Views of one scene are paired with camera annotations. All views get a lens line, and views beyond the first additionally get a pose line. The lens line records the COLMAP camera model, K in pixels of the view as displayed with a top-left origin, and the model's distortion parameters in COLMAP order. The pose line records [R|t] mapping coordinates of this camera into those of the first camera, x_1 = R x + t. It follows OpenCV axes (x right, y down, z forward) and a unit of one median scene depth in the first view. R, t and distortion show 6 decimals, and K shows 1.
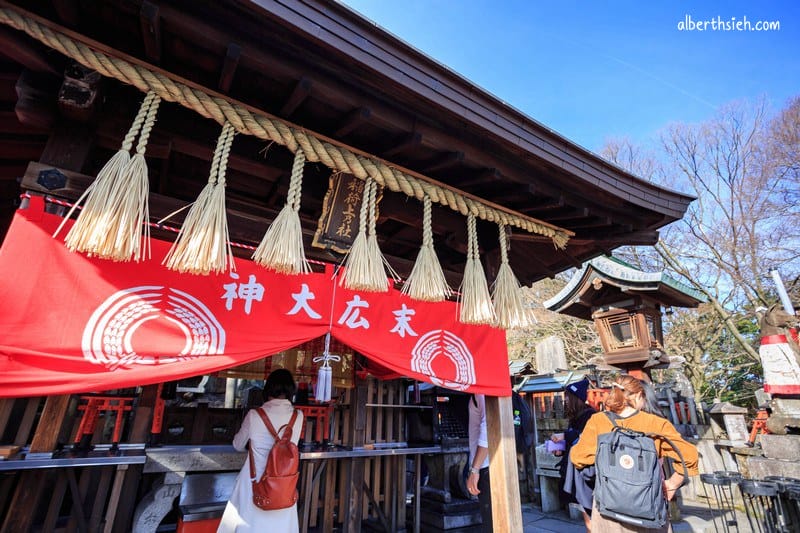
lens RADIAL K [[398.3, 0, 400.0], [0, 398.3, 266.5], [0, 0, 1]] dist [-0.070739, 0.027831]
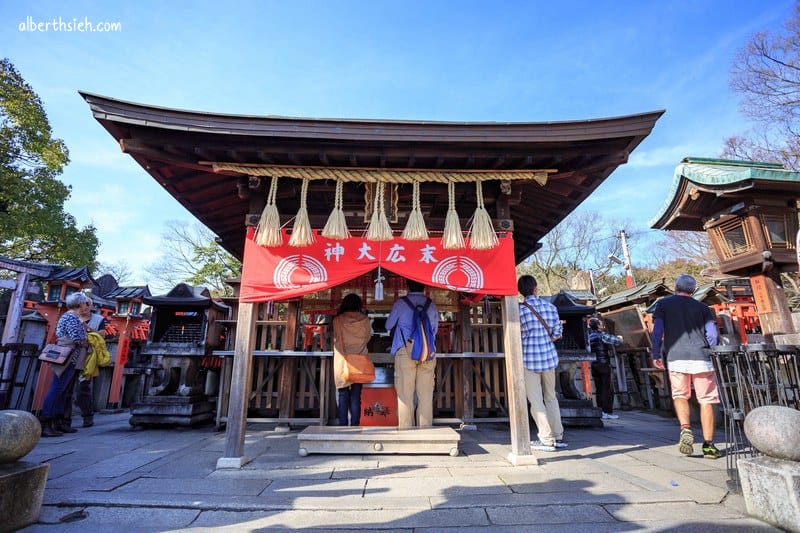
lens RADIAL K [[417.4, 0, 400.0], [0, 417.4, 266.5], [0, 0, 1]] dist [-0.059681, 0.000186]
pose [[0.848013, -0.146184, -0.509415, 0.857386], [0.189443, 0.981311, 0.033761, 0.113823], [0.494959, -0.125135, 0.859858, -0.619972]]
